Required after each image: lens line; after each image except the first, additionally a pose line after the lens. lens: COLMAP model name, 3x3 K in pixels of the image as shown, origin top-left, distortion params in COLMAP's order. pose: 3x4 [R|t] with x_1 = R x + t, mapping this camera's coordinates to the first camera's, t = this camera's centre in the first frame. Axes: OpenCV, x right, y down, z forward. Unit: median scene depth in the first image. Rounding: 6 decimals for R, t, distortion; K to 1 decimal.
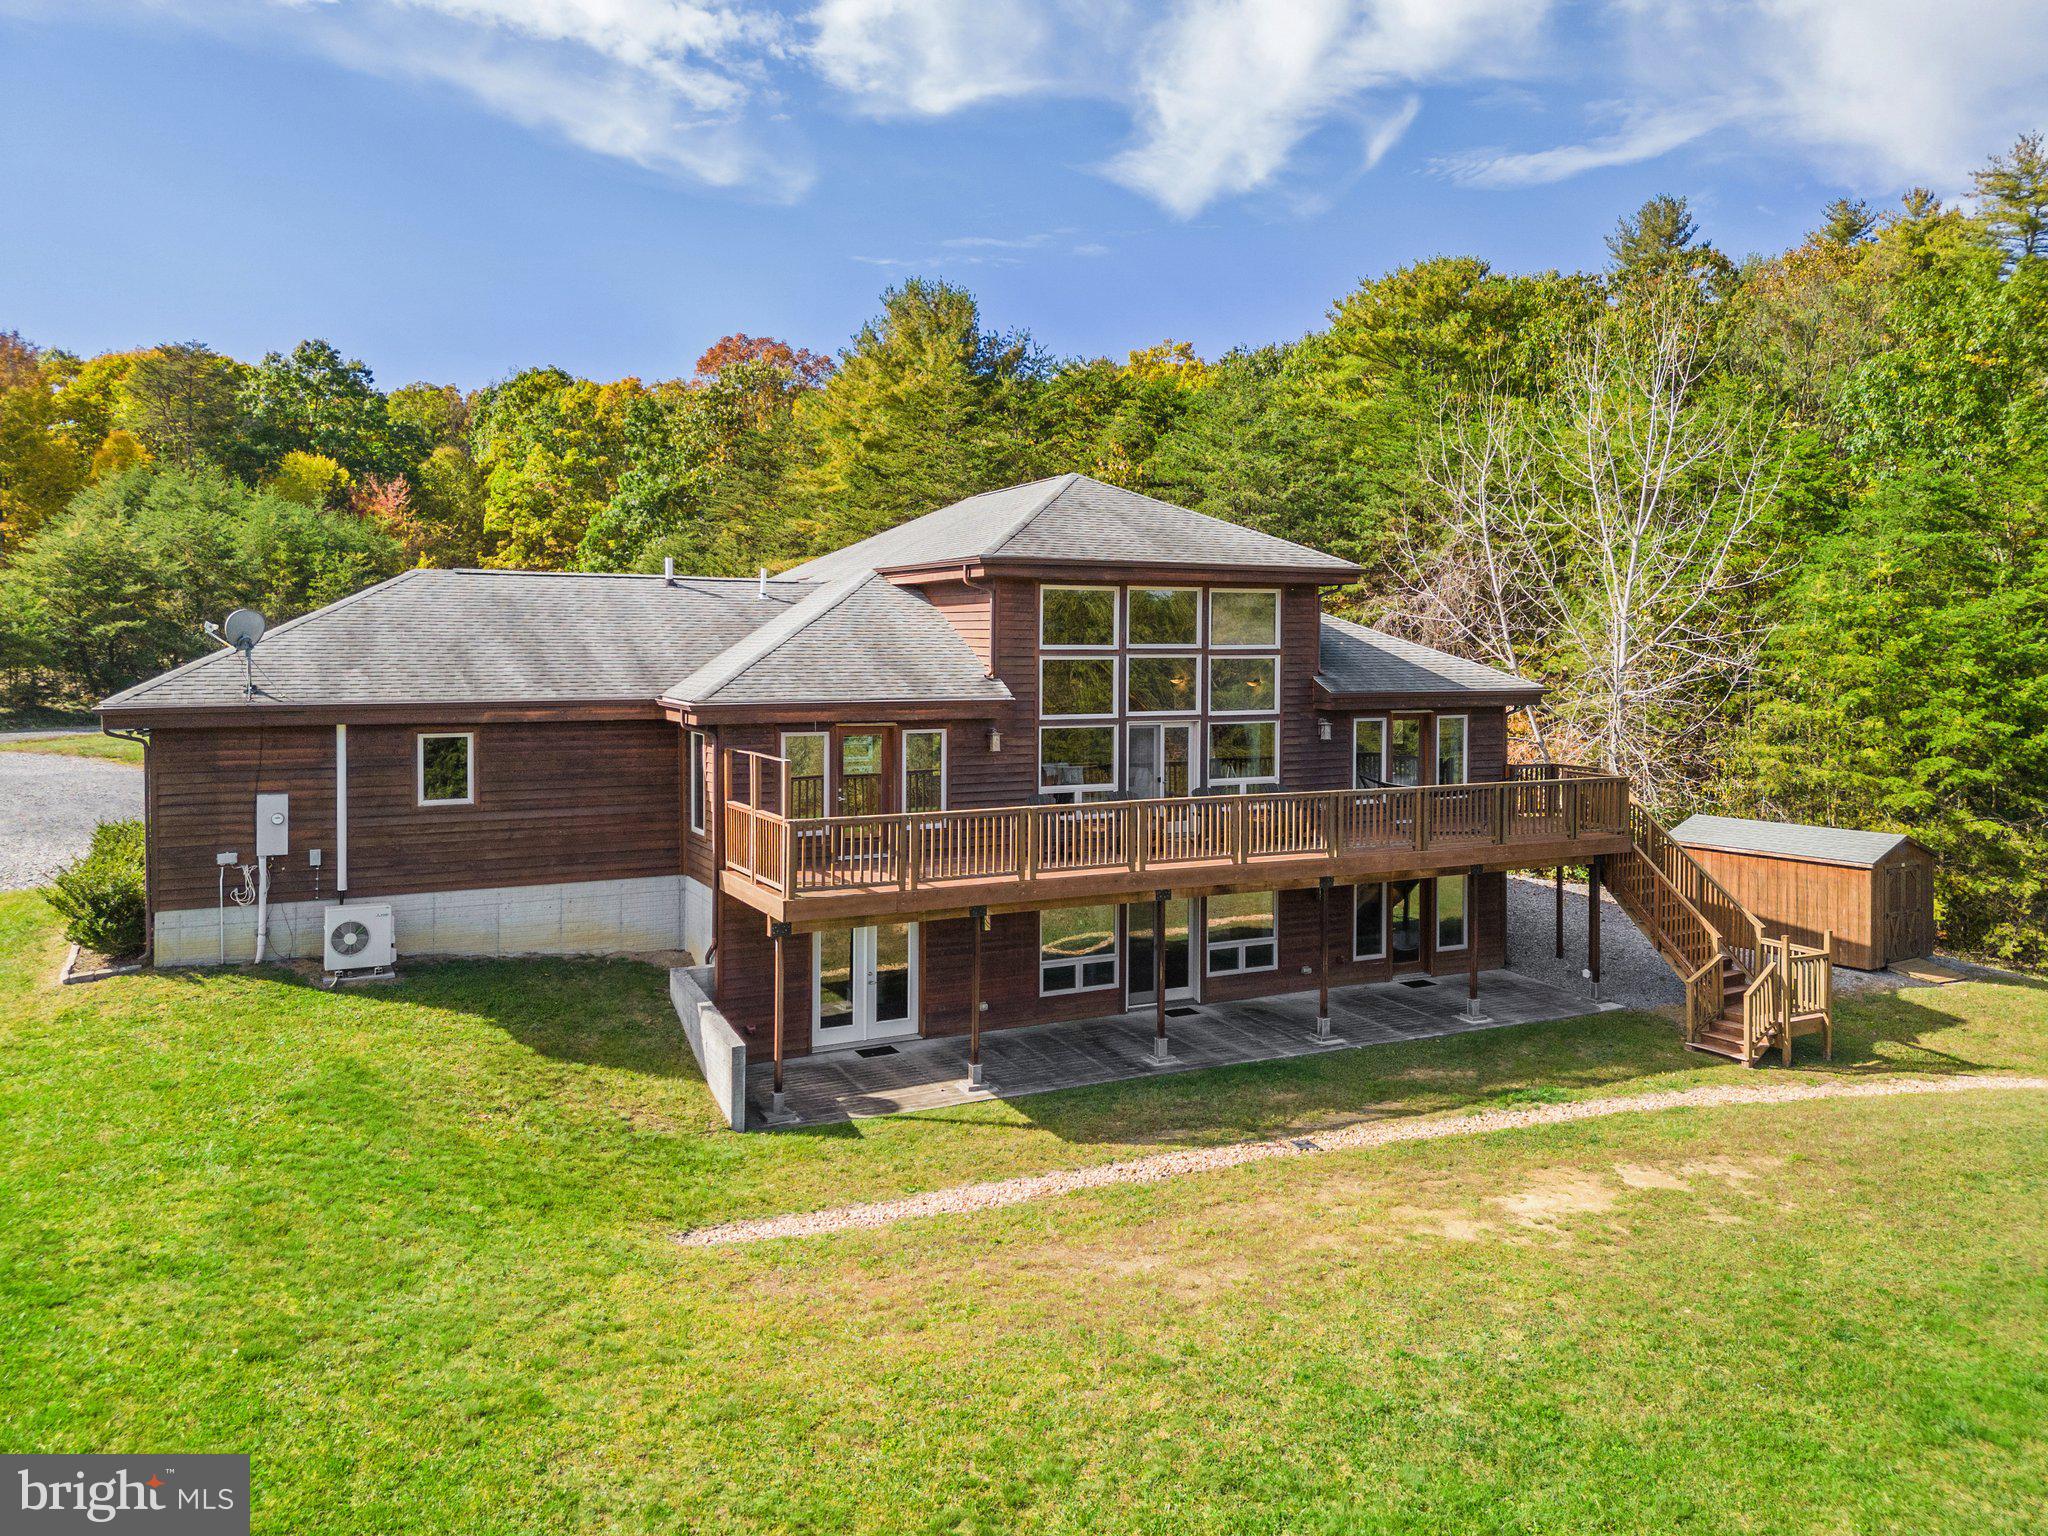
lens RADIAL K [[1435.1, 0, 1018.8], [0, 1435.1, 749.7], [0, 0, 1]] dist [0.084644, -0.074278]
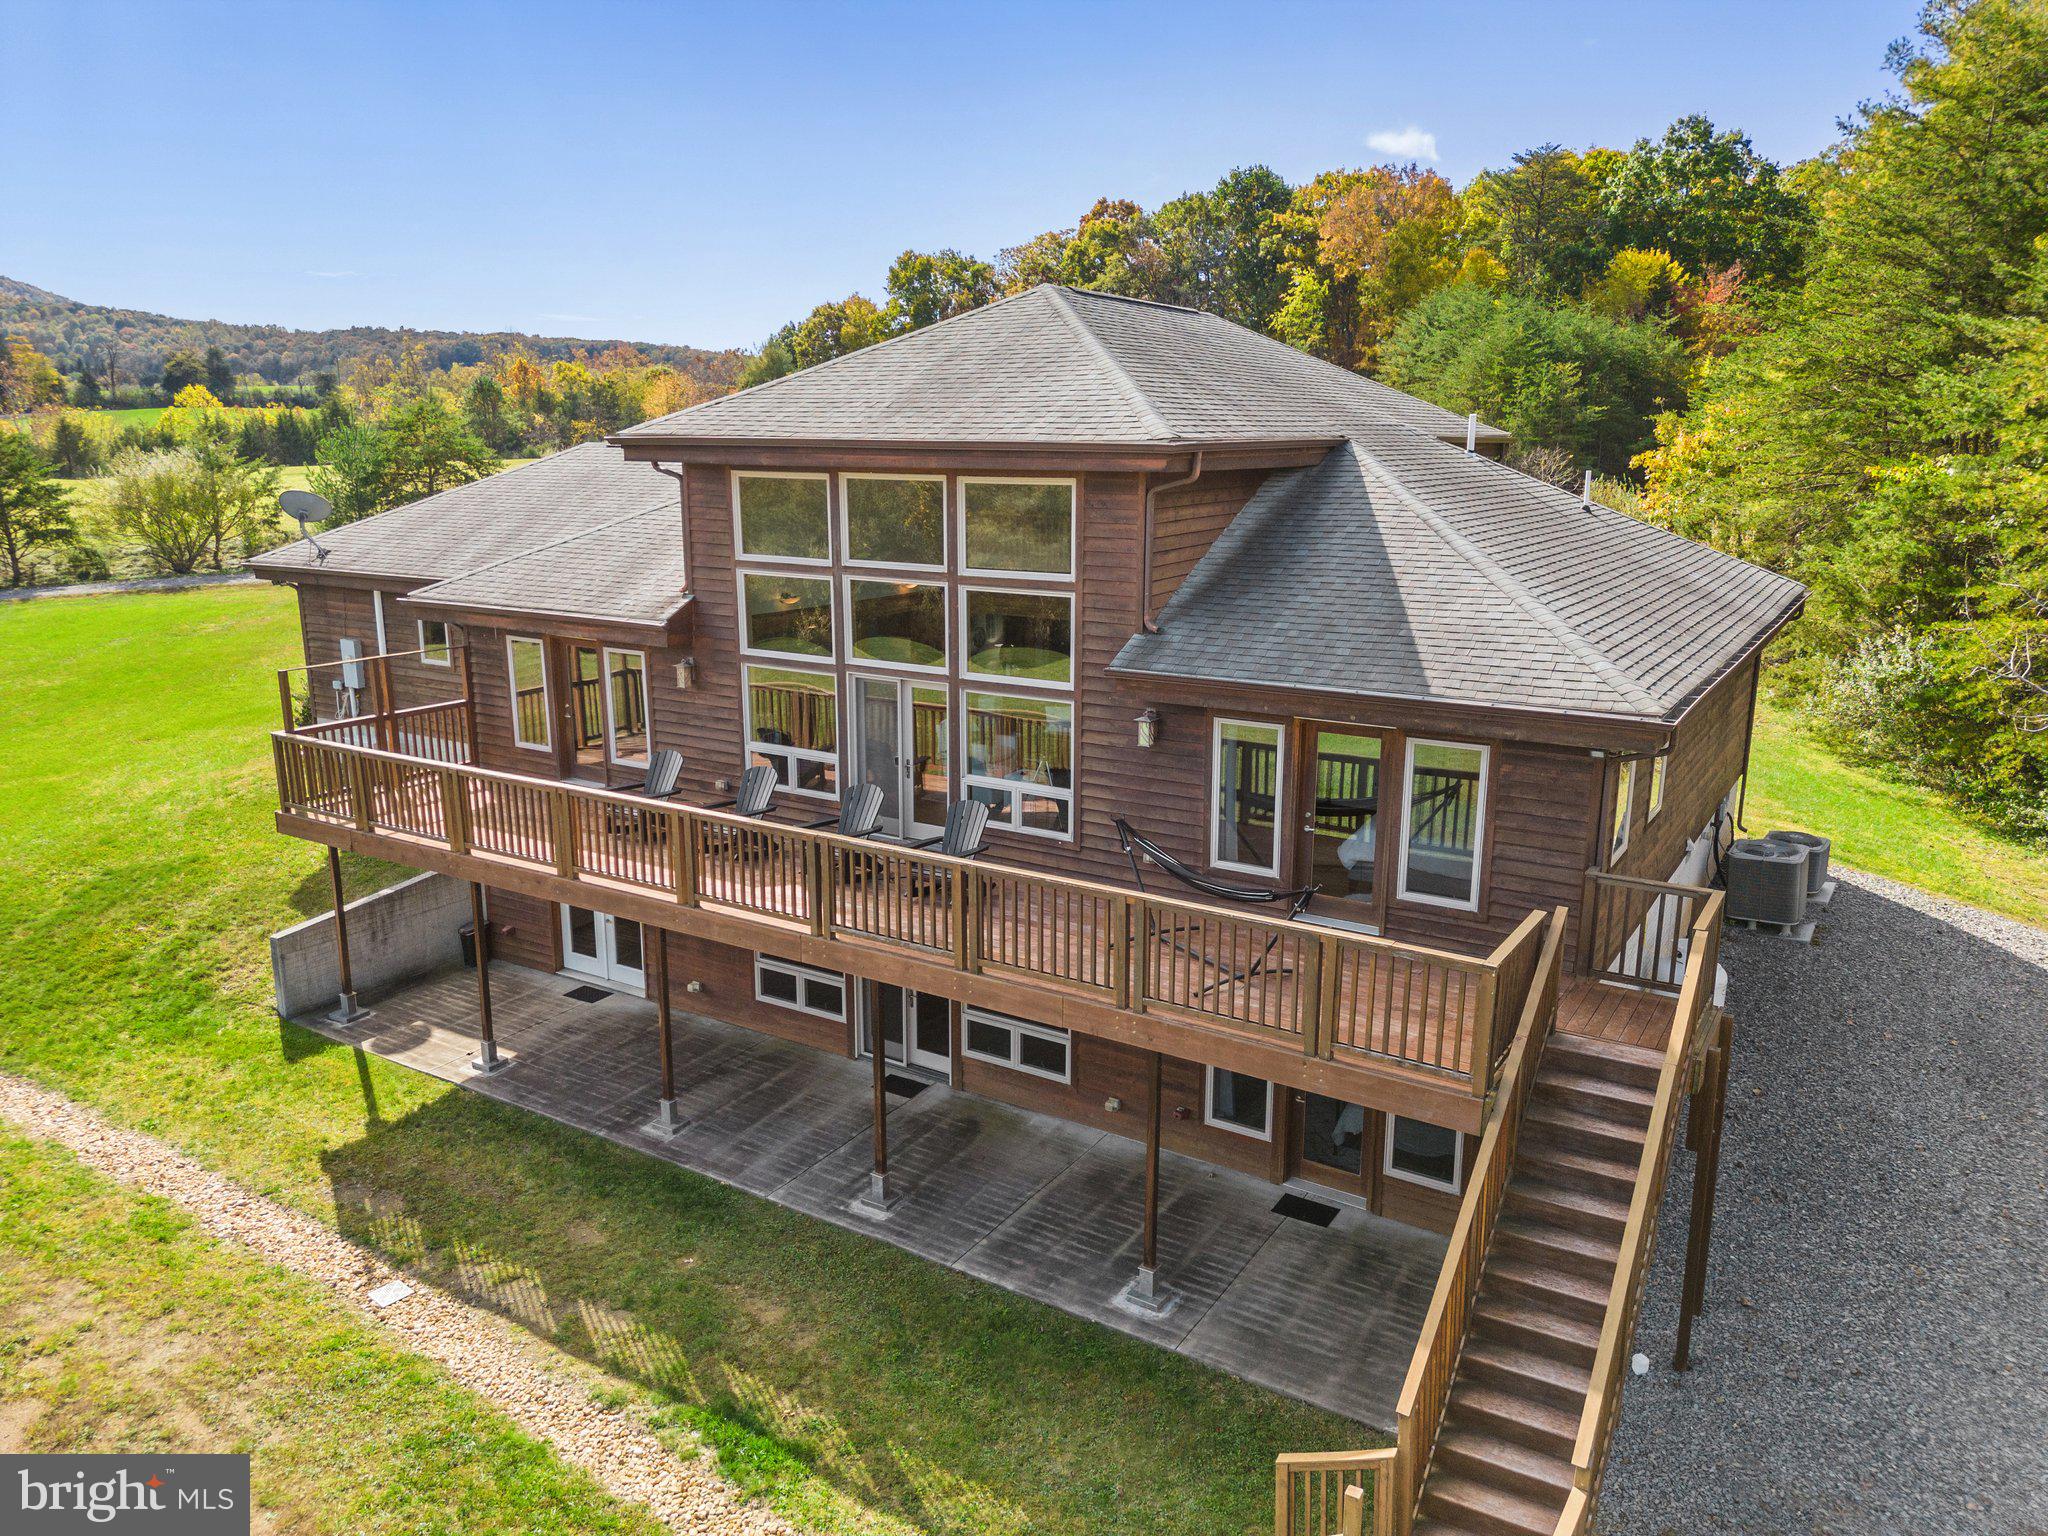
lens RADIAL K [[1435.1, 0, 1032.9], [0, 1435.1, 771.6], [0, 0, 1]] dist [0.084644, -0.074278]
pose [[0.524256, 0.190633, -0.829949, 0.671105], [-0.061750, 0.980565, 0.186223, -0.100649], [0.849319, -0.046379, 0.525839, 0.656557]]
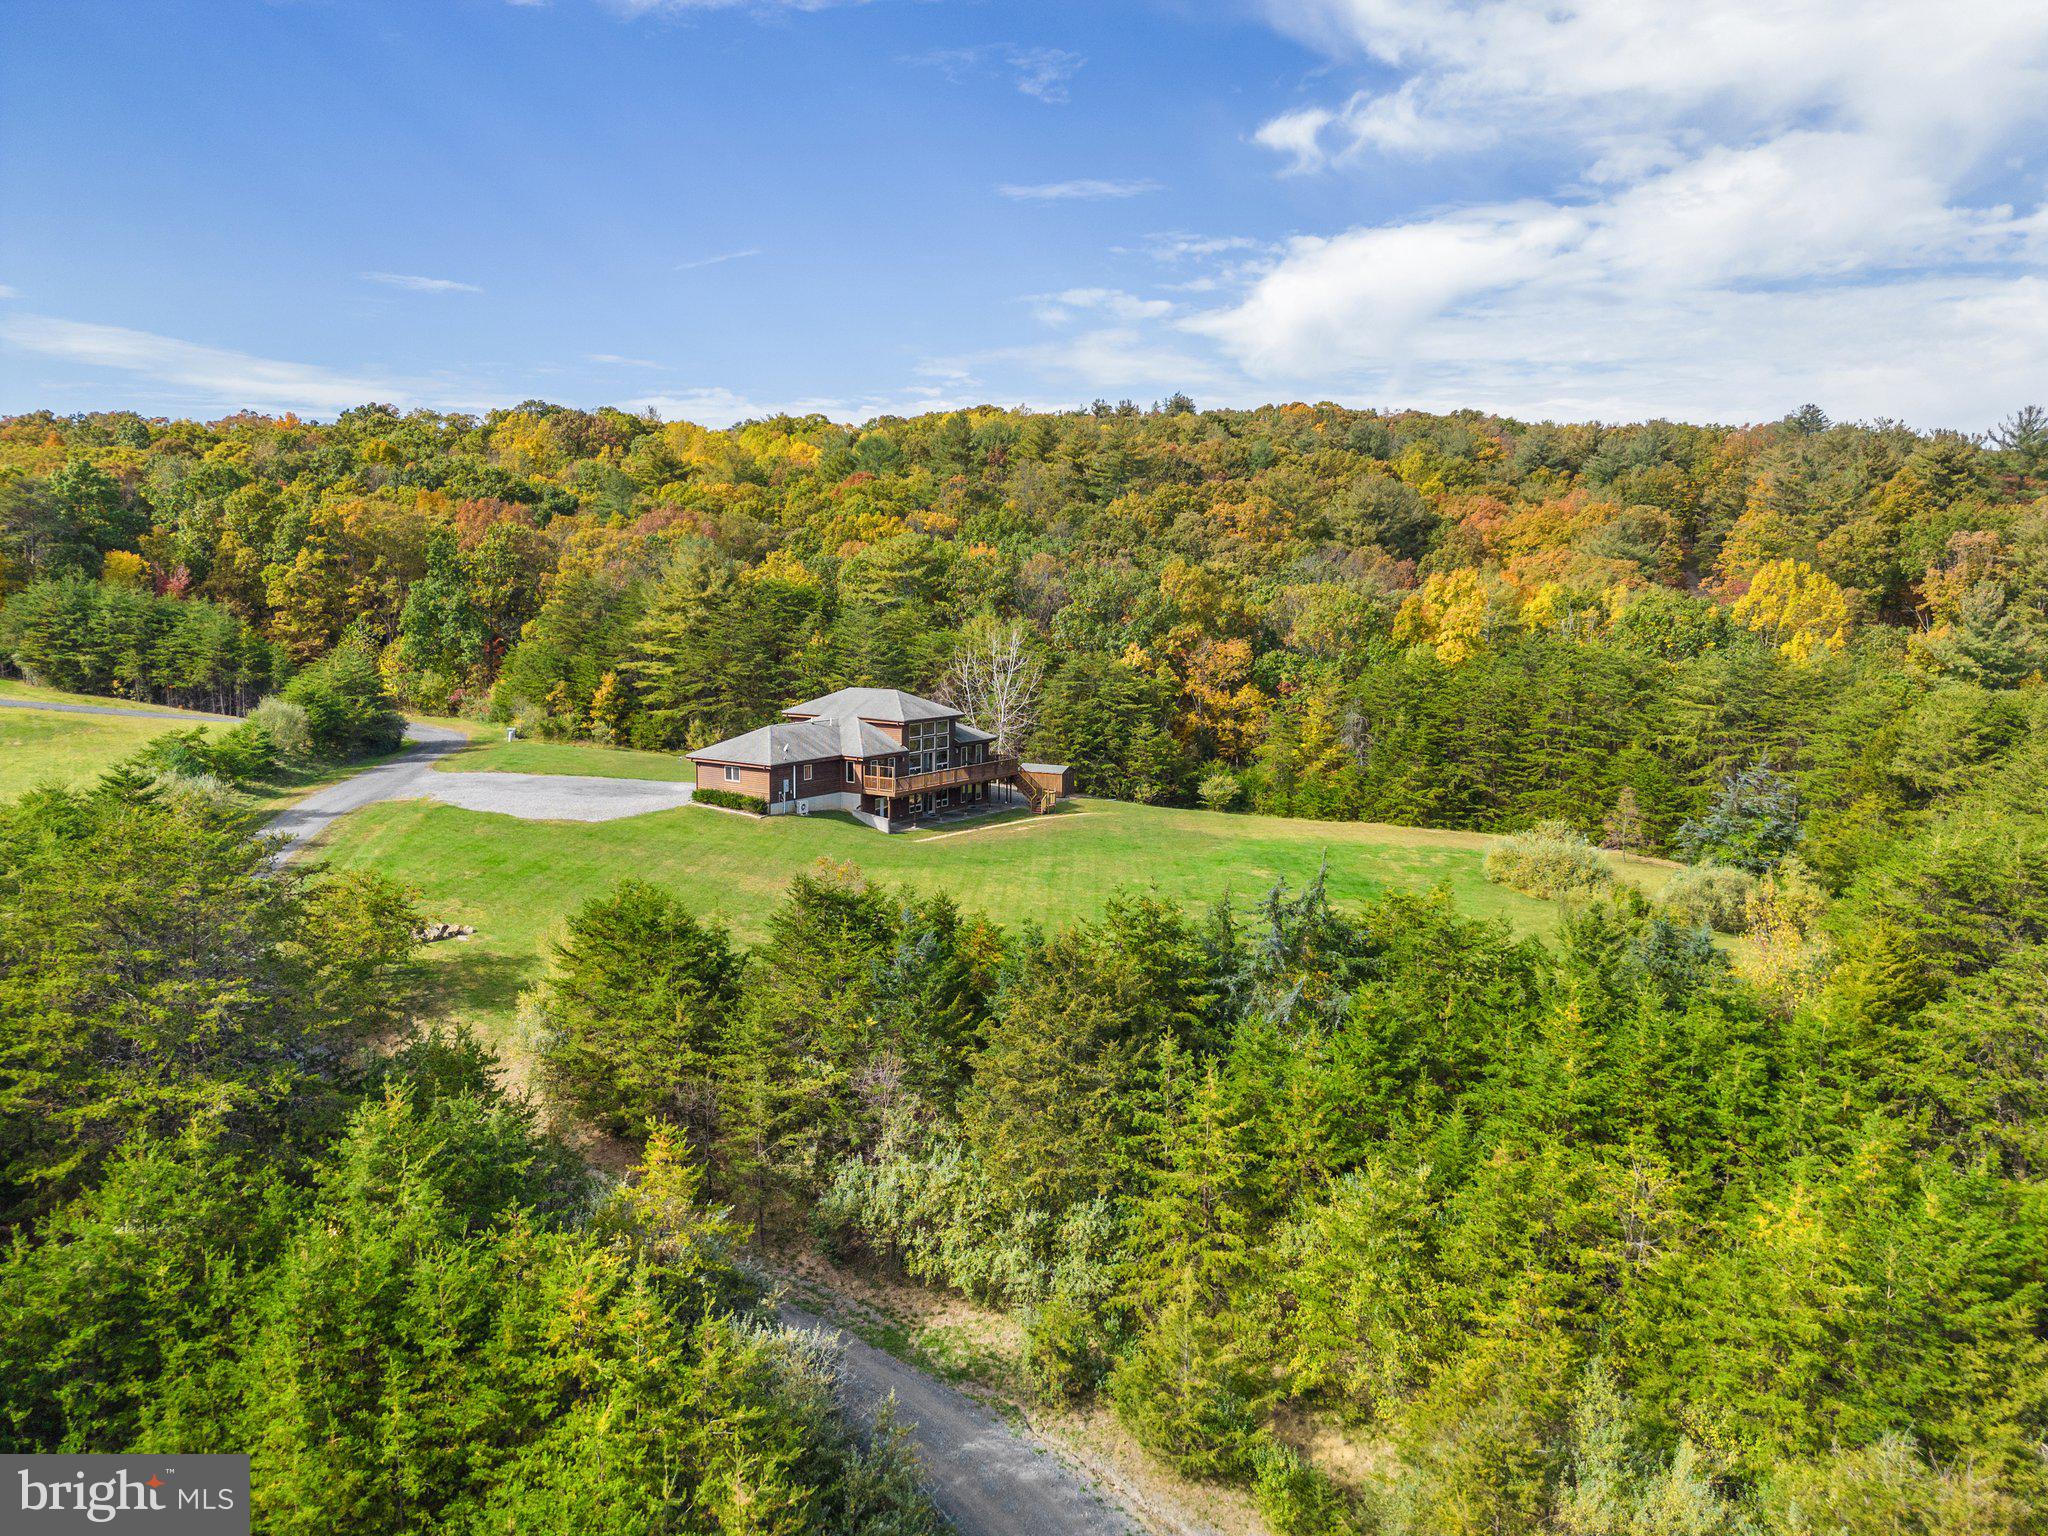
lens RADIAL K [[1435.1, 0, 1031.7], [0, 1435.1, 767.5], [0, 0, 1]] dist [0.084644, -0.074278]
pose [[0.874125, -0.060166, 0.481961, -1.752848], [0.030718, 0.997160, 0.068768, -0.264471], [-0.484729, -0.045307, 0.873490, -3.027686]]
